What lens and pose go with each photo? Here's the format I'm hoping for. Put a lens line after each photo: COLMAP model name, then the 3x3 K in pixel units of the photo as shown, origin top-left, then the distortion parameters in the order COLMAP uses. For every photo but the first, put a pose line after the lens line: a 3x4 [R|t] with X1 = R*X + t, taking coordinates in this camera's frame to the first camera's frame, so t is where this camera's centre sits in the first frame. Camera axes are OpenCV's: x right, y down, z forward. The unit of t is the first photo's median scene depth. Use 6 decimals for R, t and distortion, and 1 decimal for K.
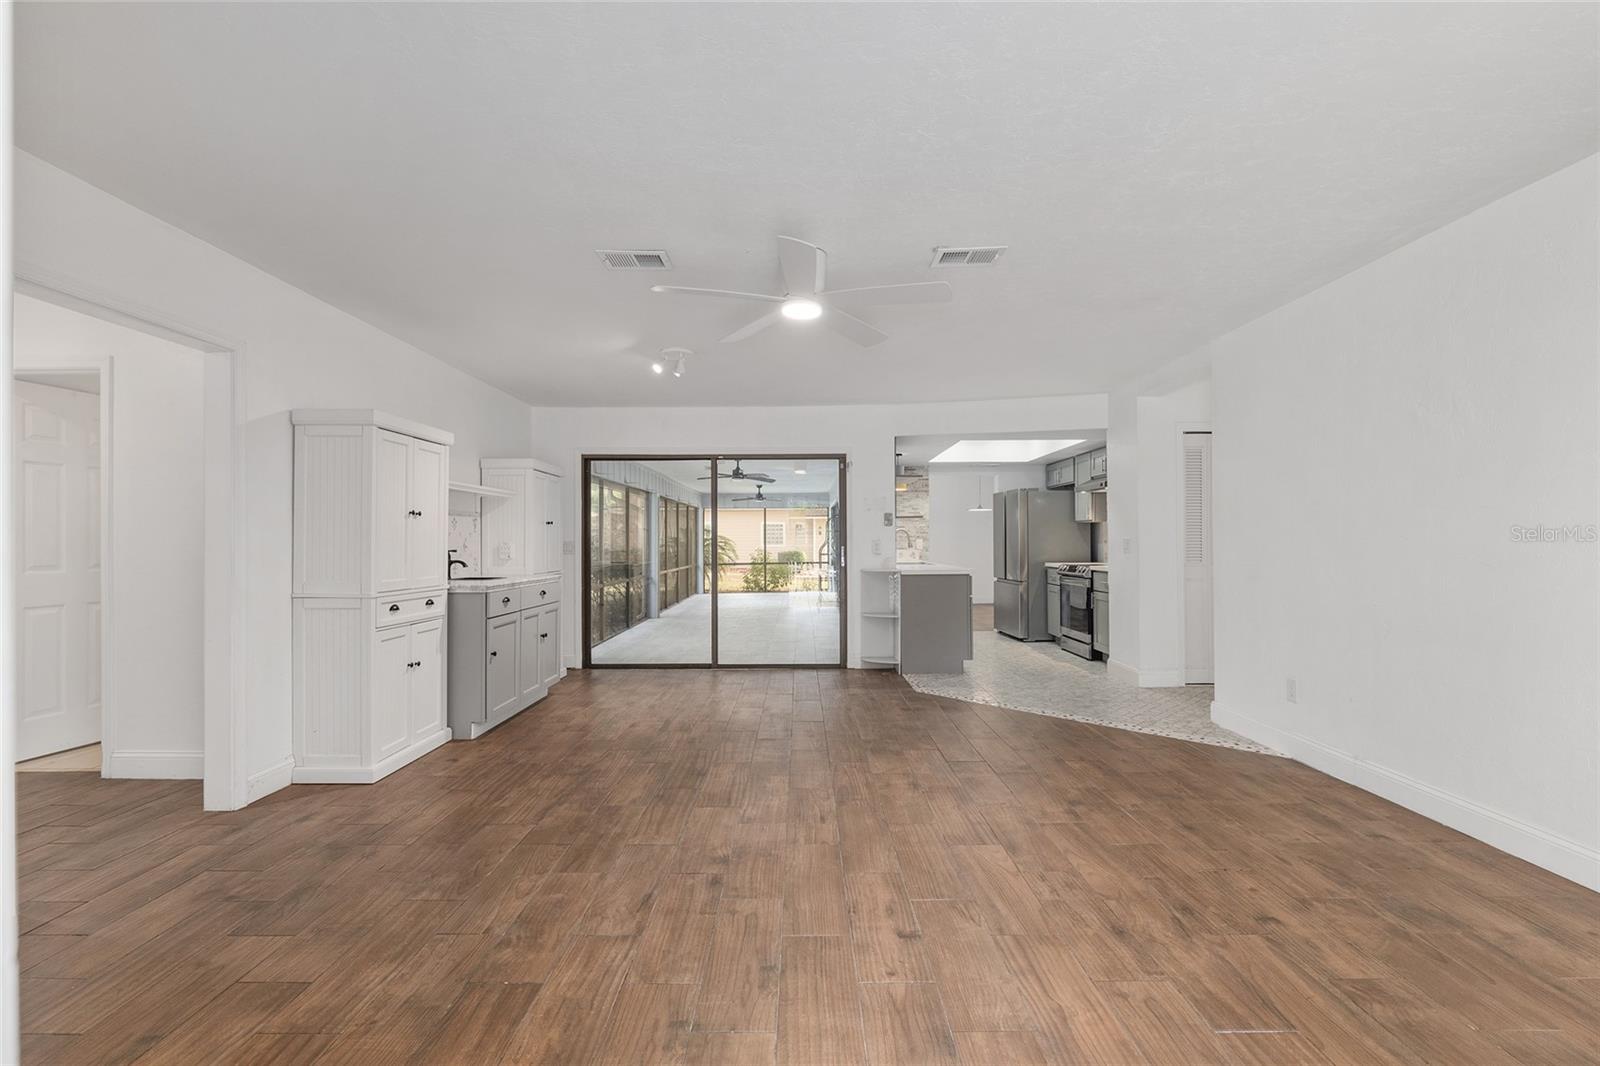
lens RADIAL K [[688.3, 0, 810.6], [0, 688.3, 545.3], [0, 0, 1]] dist [-0.007248, 0.000150]
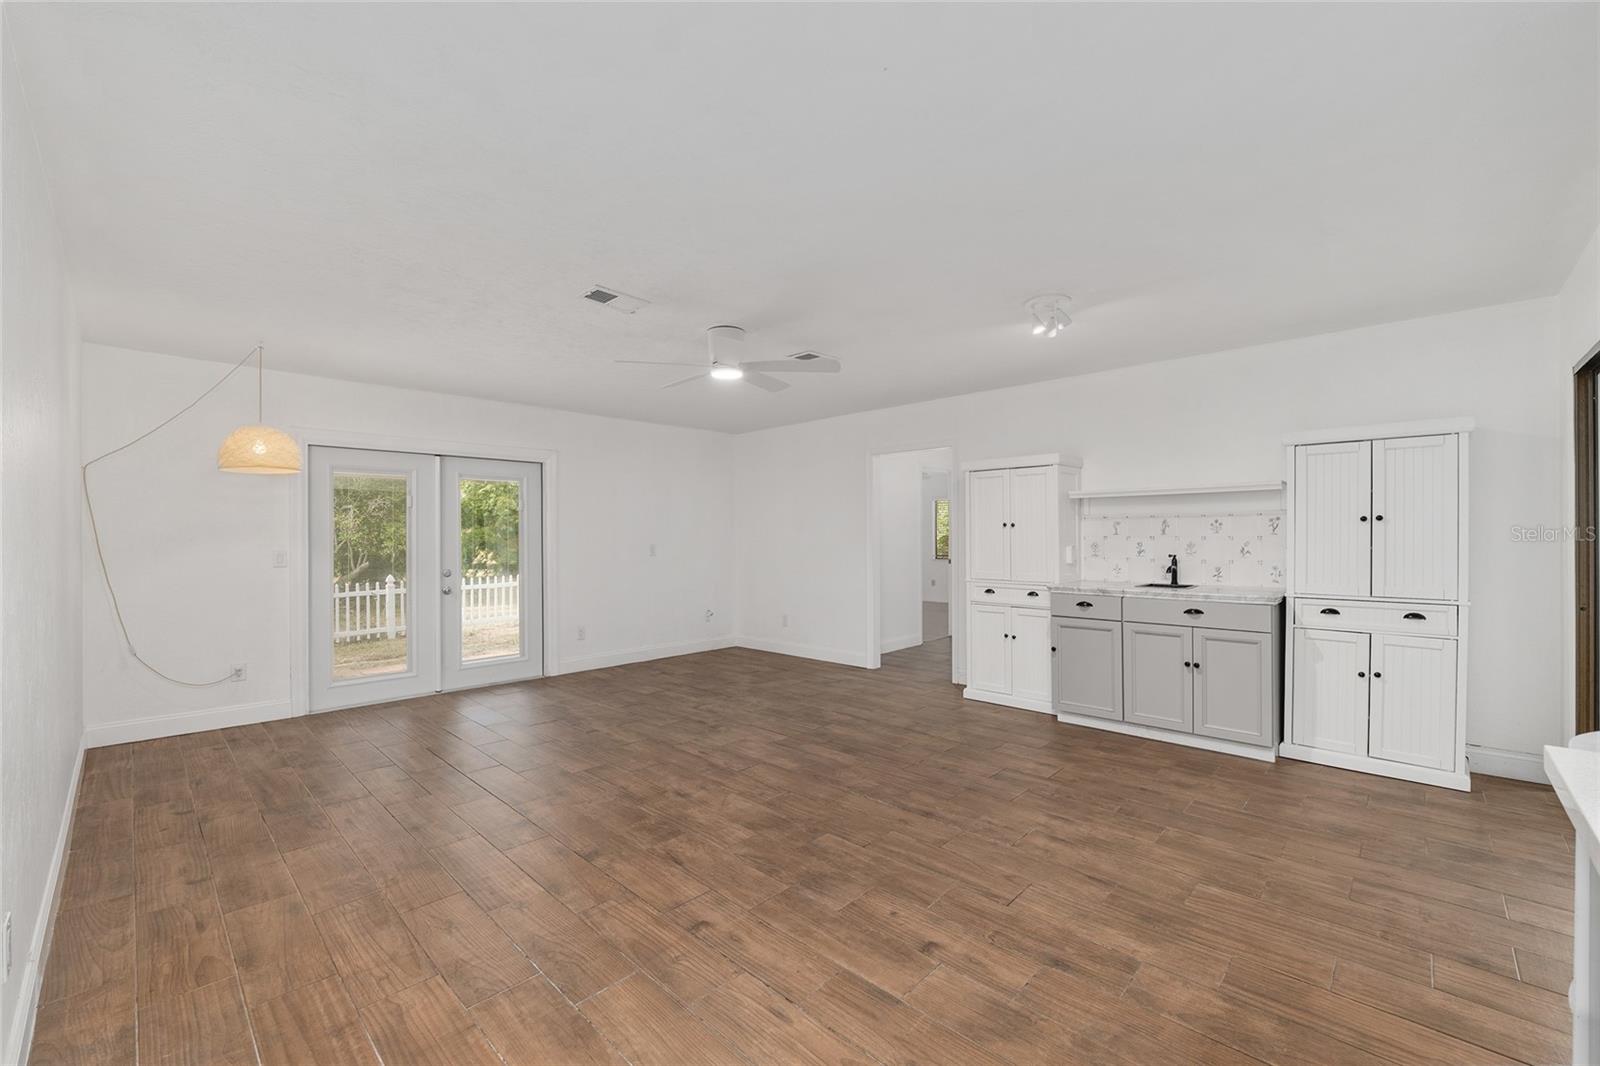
lens RADIAL K [[664.1, 0, 798.7], [0, 664.1, 535.2], [0, 0, 1]] dist [-0.013881, -0.000027]
pose [[-0.703592, 0.007647, -0.710563, 0.714226], [0.006087, 0.999970, 0.004734, -0.038482], [0.710578, -0.000994, -0.703618, 1.791008]]
